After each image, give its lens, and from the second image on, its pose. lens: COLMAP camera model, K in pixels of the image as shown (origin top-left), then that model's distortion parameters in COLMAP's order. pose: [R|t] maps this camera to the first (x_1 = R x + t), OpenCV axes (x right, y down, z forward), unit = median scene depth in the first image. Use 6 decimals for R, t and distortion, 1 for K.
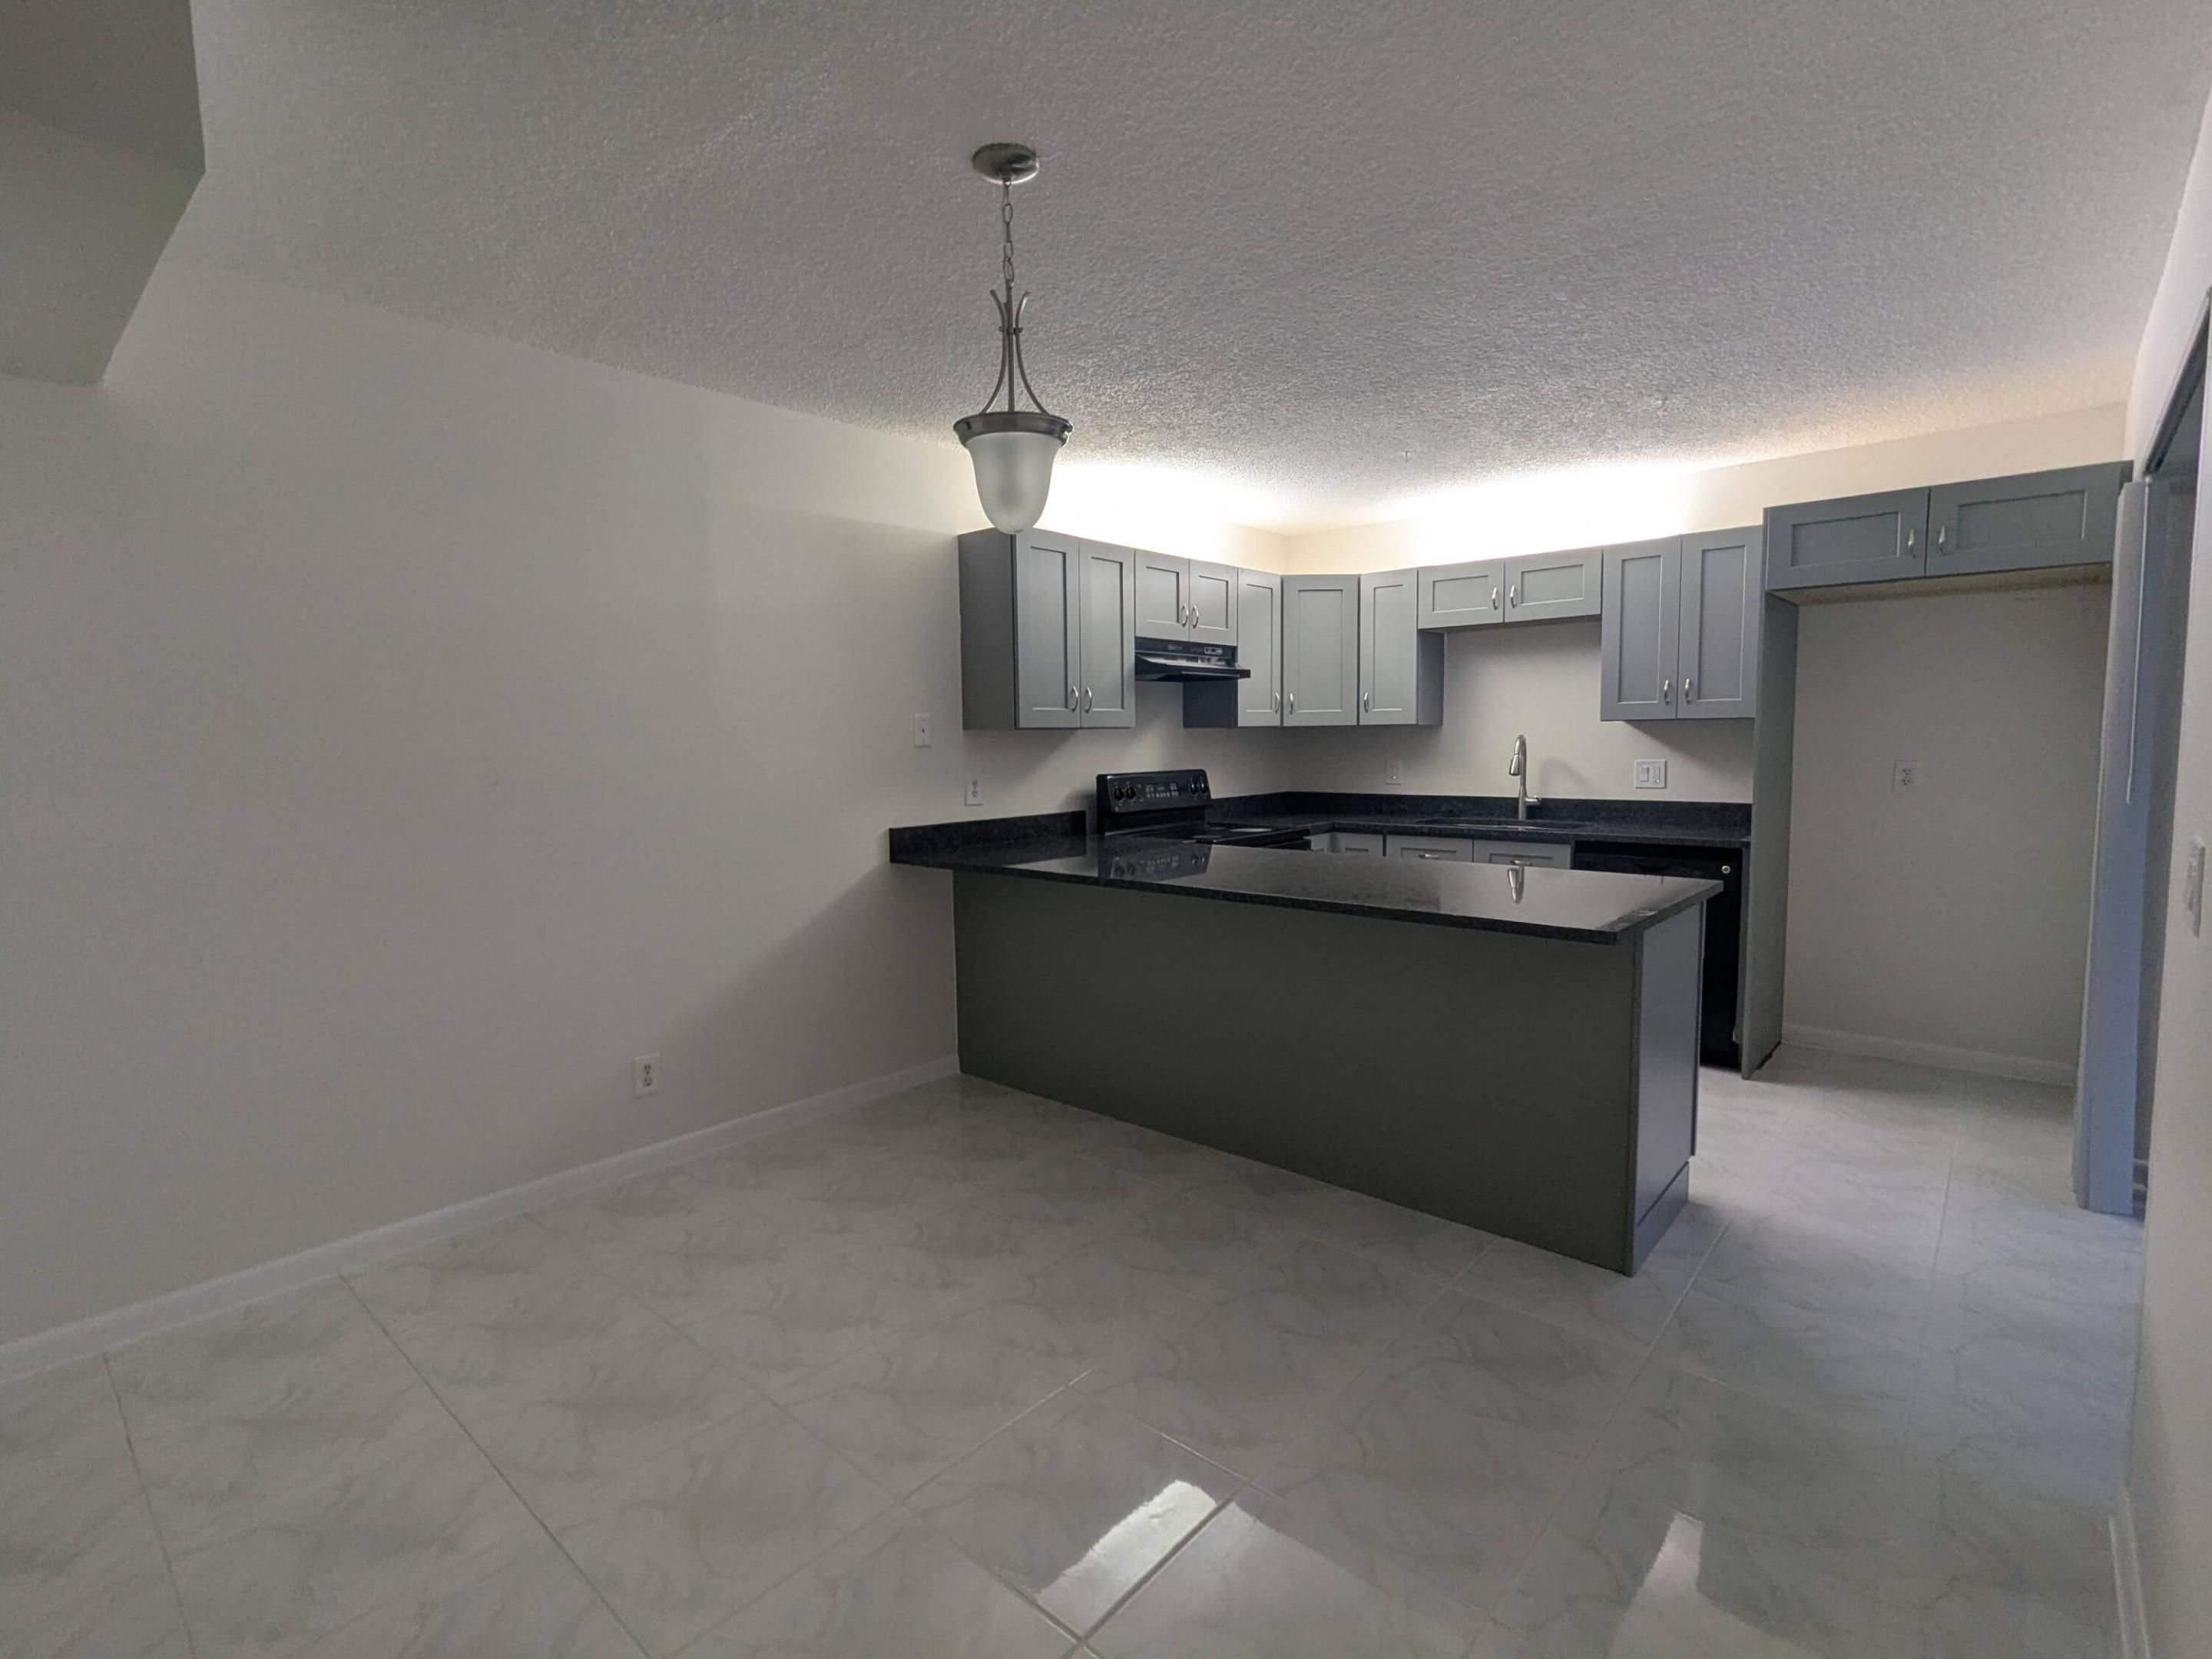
lens RADIAL K [[1045.0, 0, 1089.3], [0, 1045.0, 829.3], [0, 0, 1]] dist [0.003630, 0.001649]
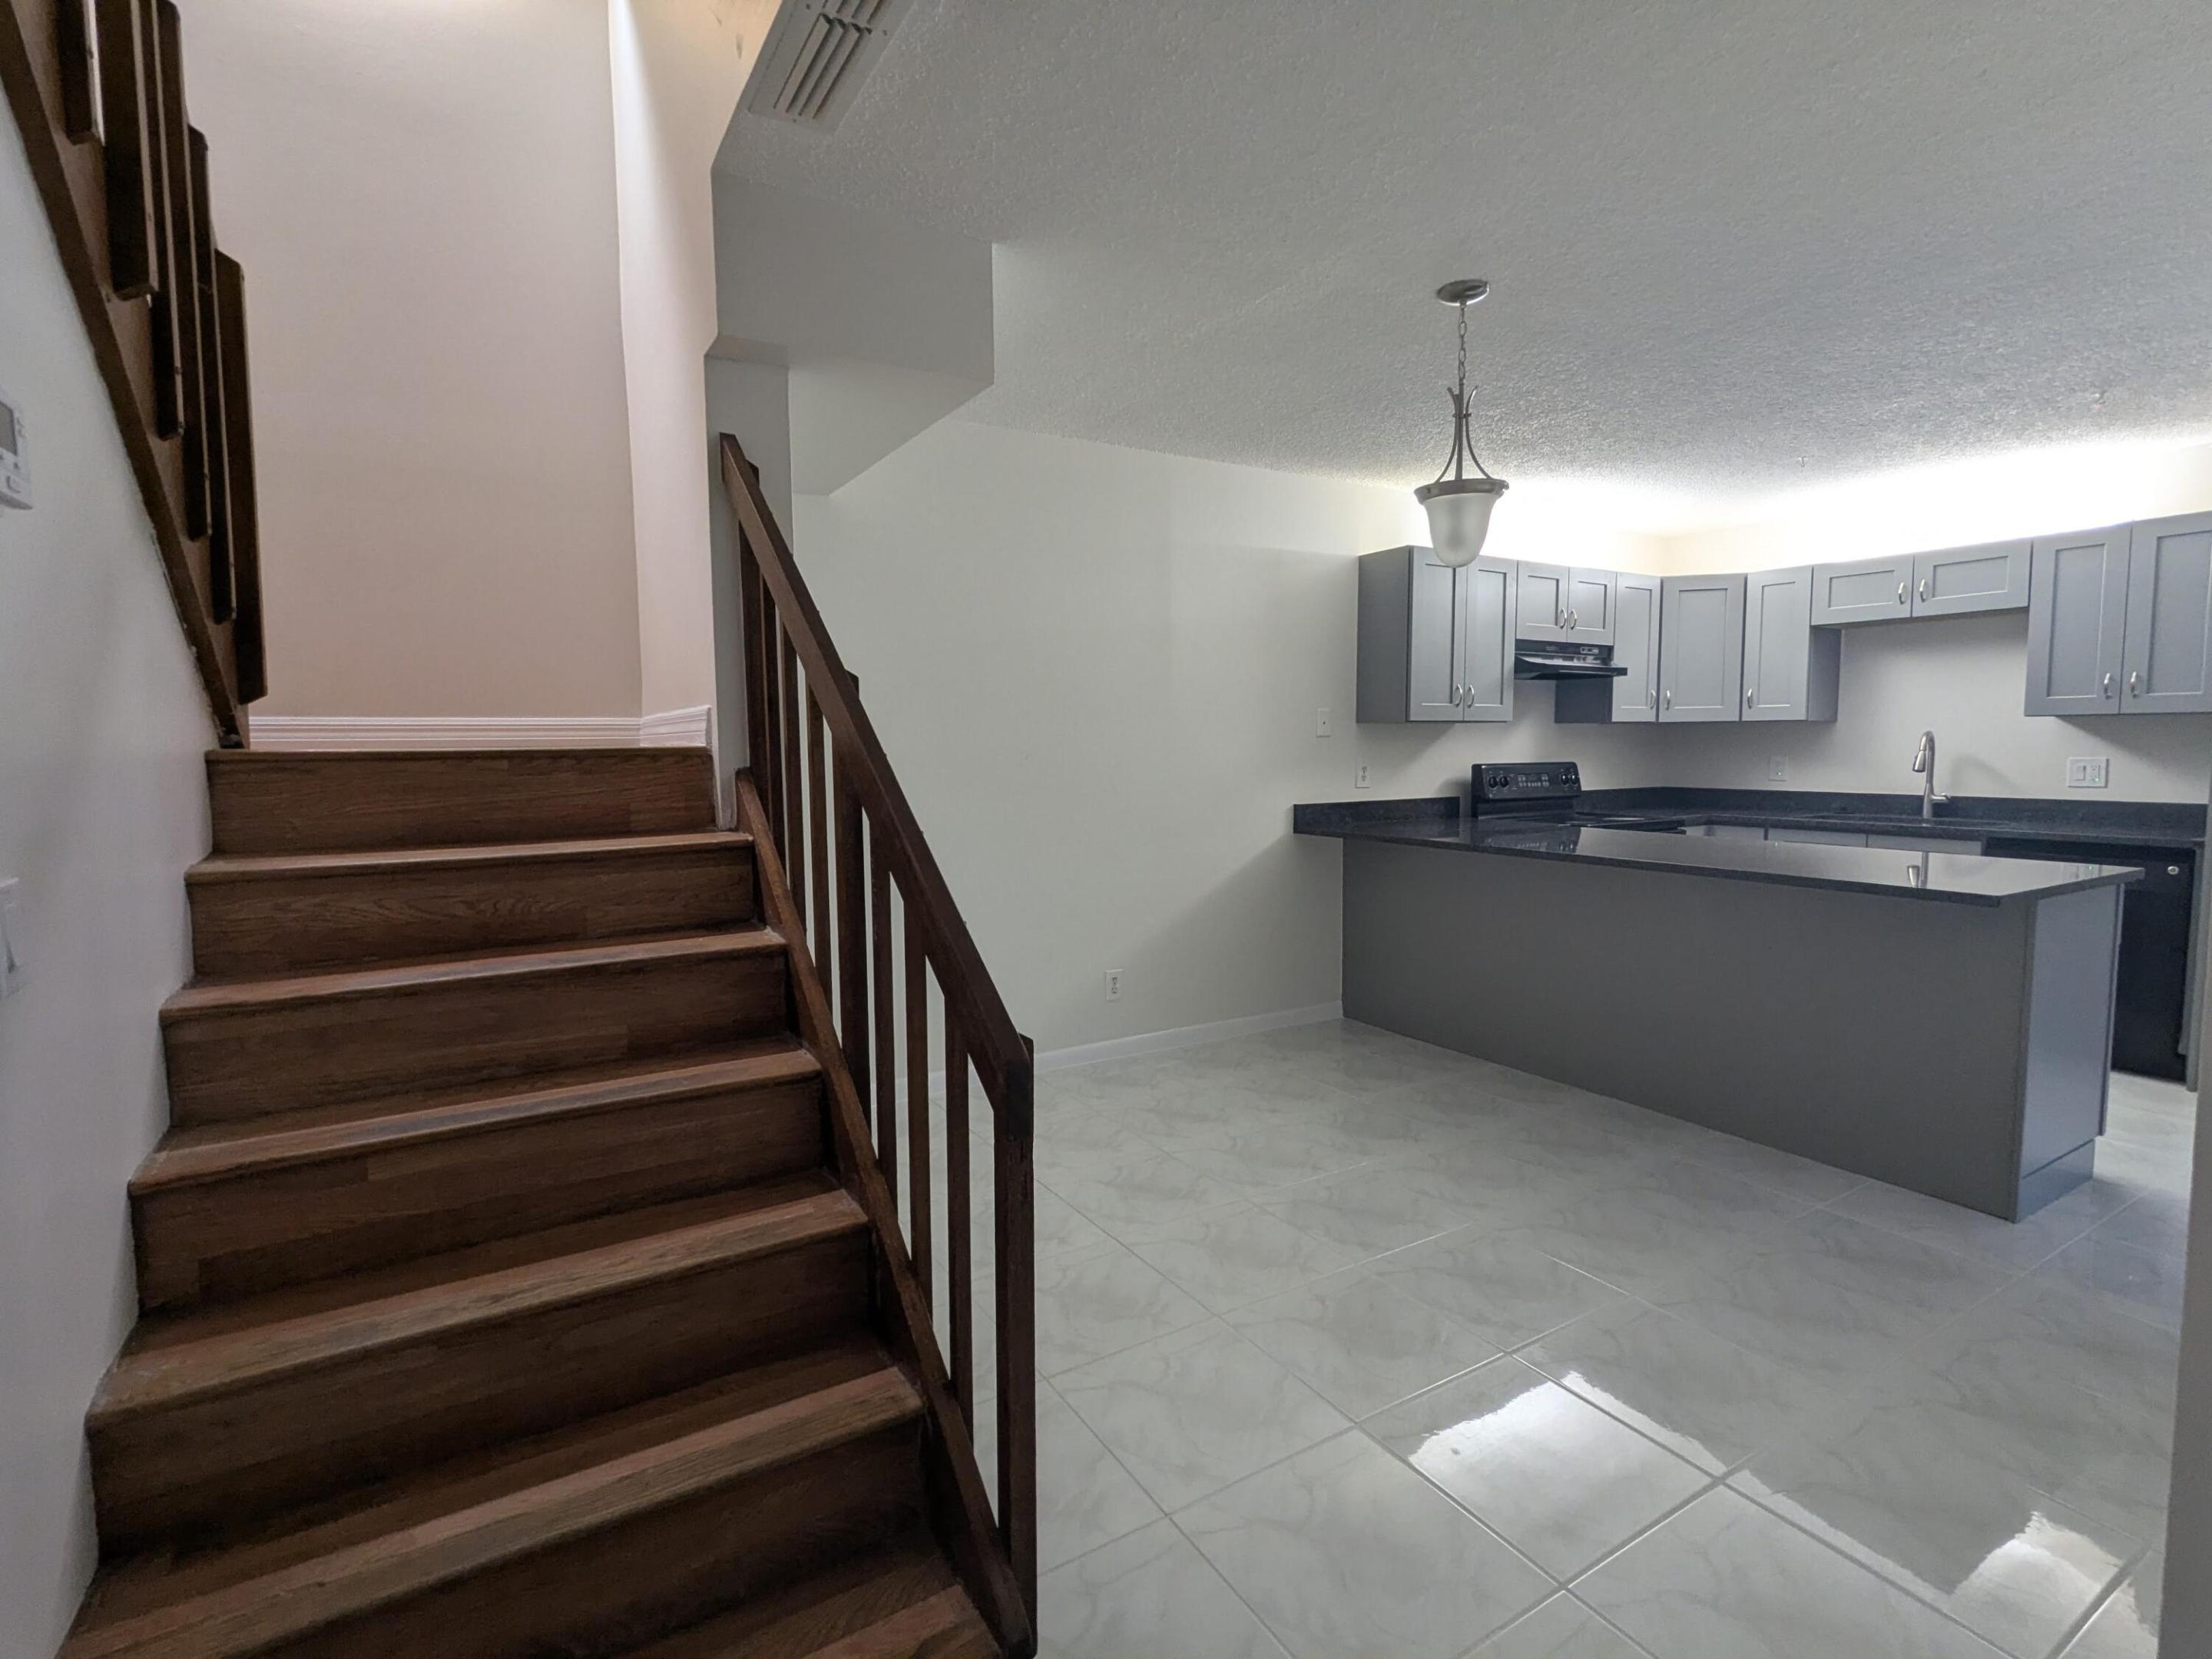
lens RADIAL K [[1045.0, 0, 1104.2], [0, 1045.0, 825.7], [0, 0, 1]] dist [0.003630, 0.001649]
pose [[0.958393, 0.031784, -0.283676, -0.056041], [-0.033195, 0.999449, -0.000167, 0.029030], [0.283514, 0.009576, 0.958920, -0.193439]]
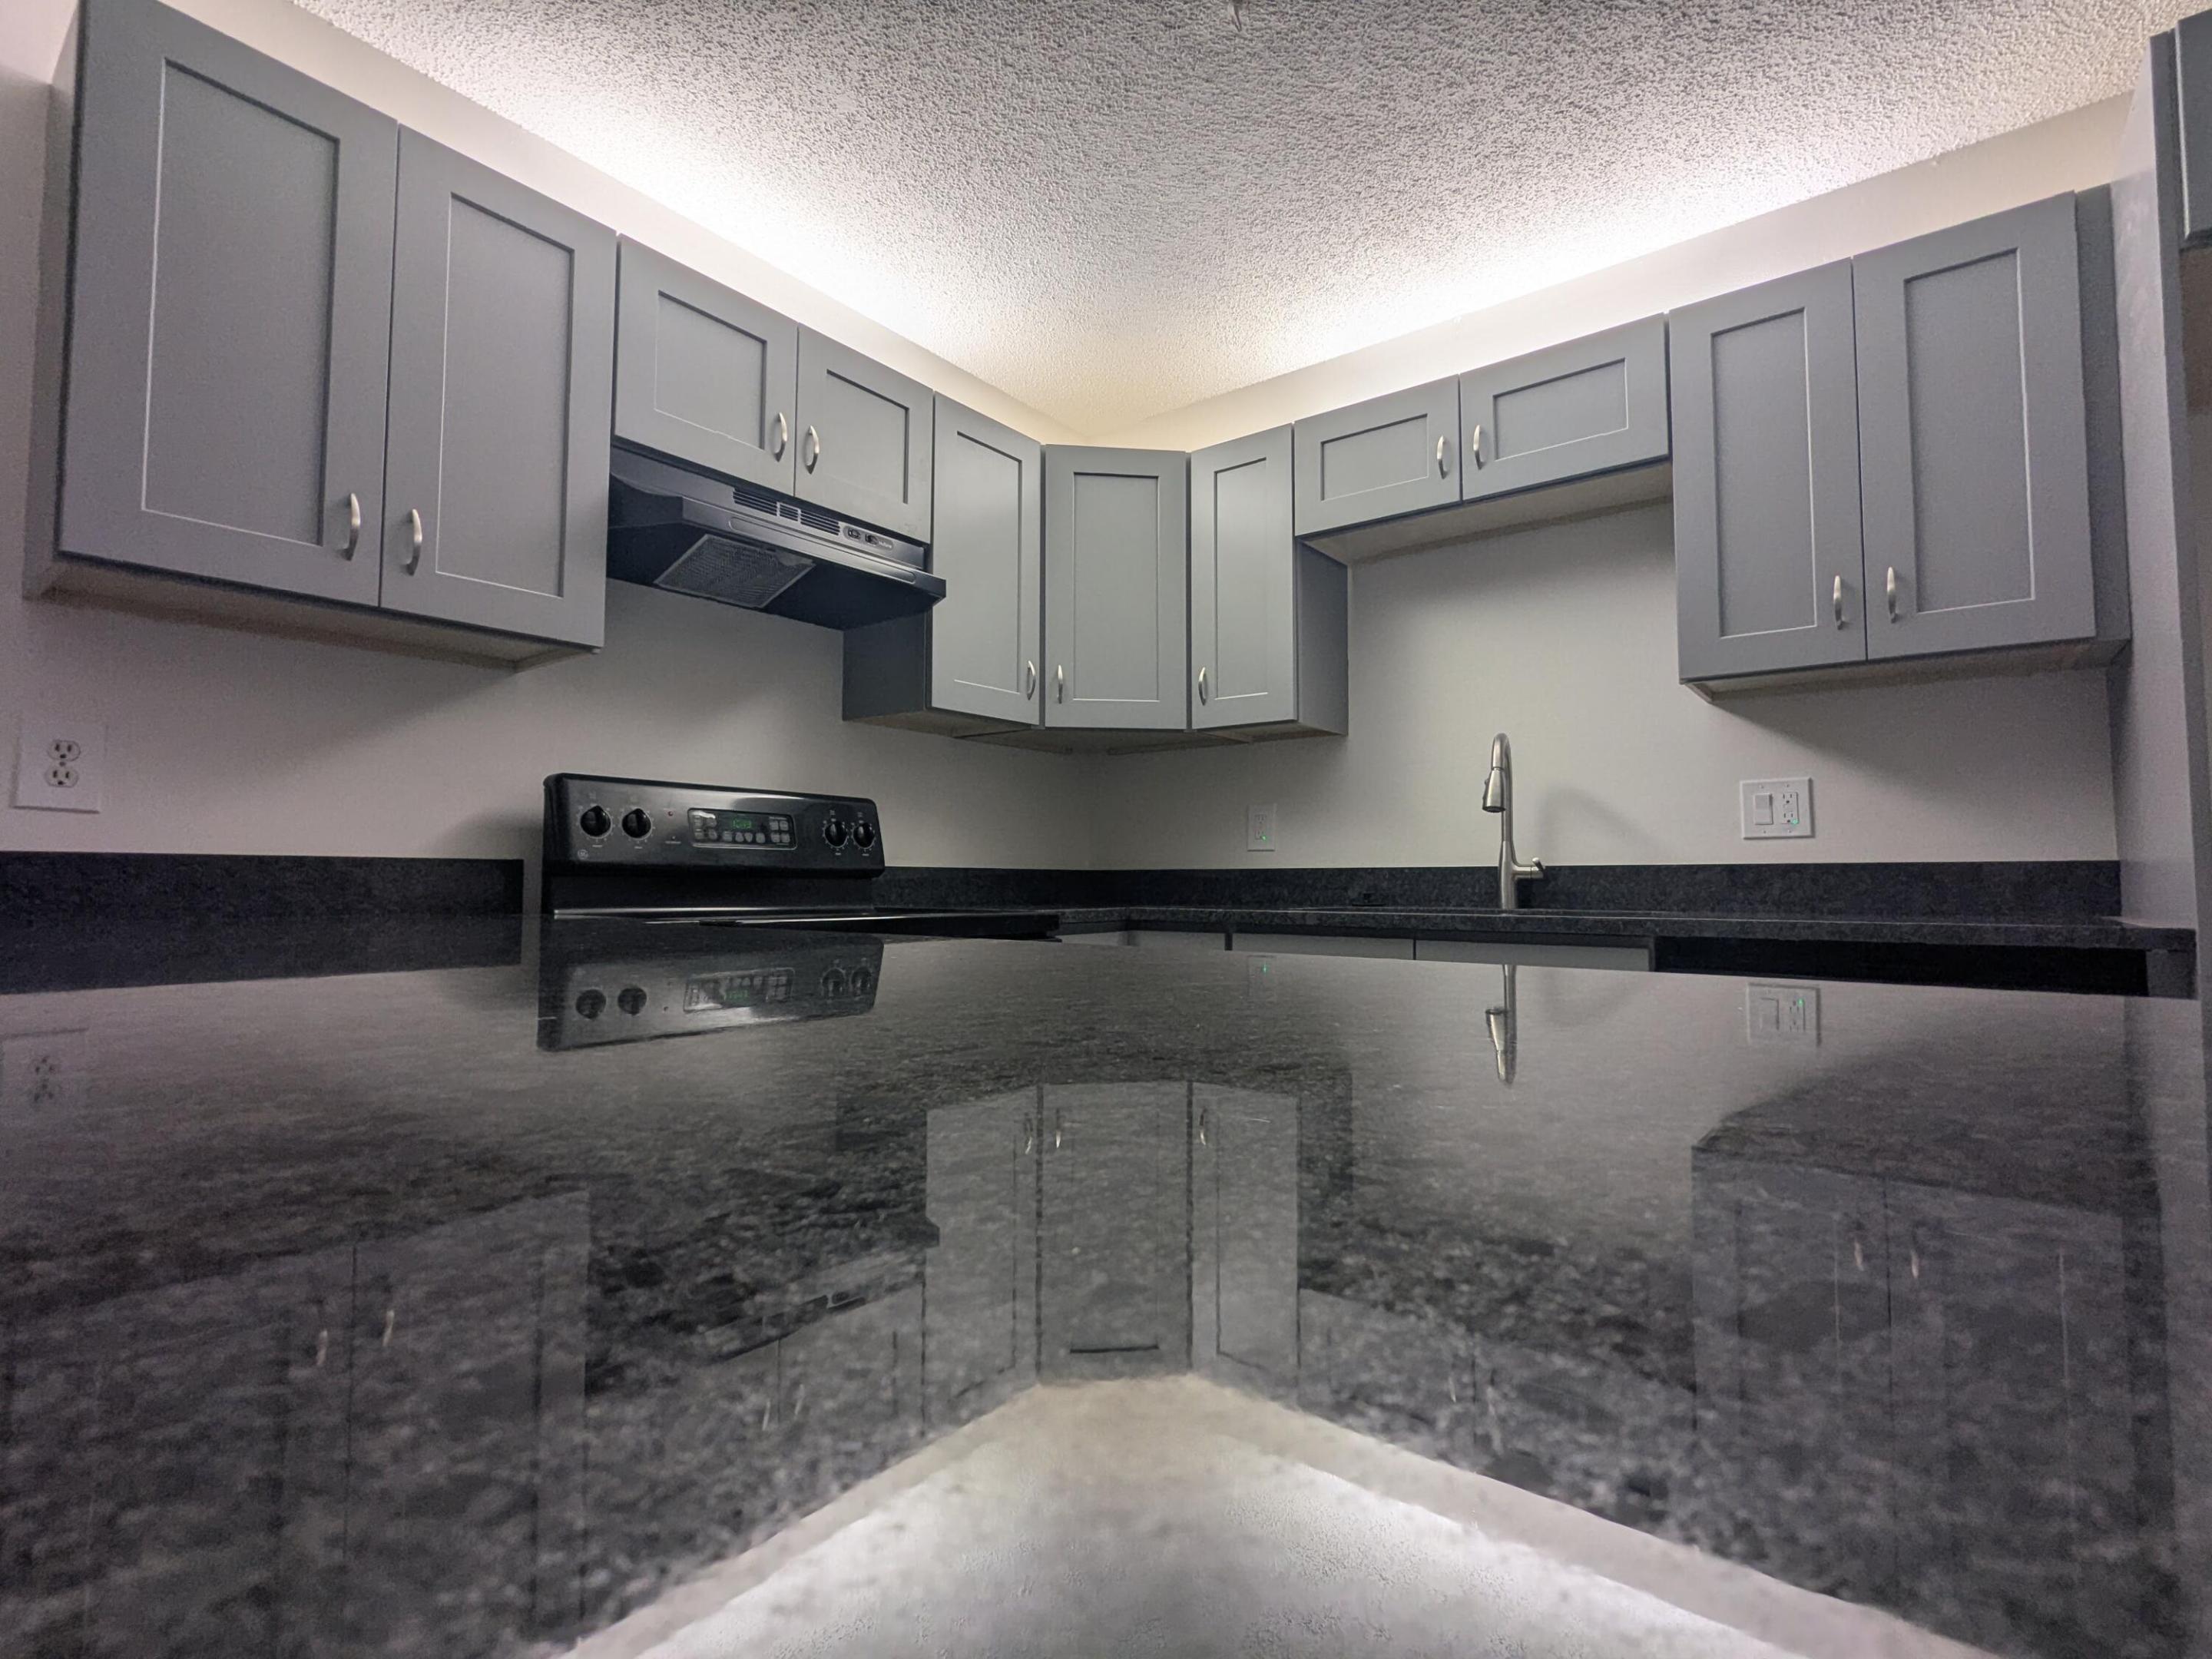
lens RADIAL K [[1045.0, 0, 1095.3], [0, 1045.0, 826.5], [0, 0, 1]] dist [0.003630, 0.001649]
pose [[0.996735, 0.021732, 0.077769, 0.217493], [-0.010340, 0.989526, -0.143987, 0.030369], [-0.080084, 0.142712, 0.986519, 0.630650]]
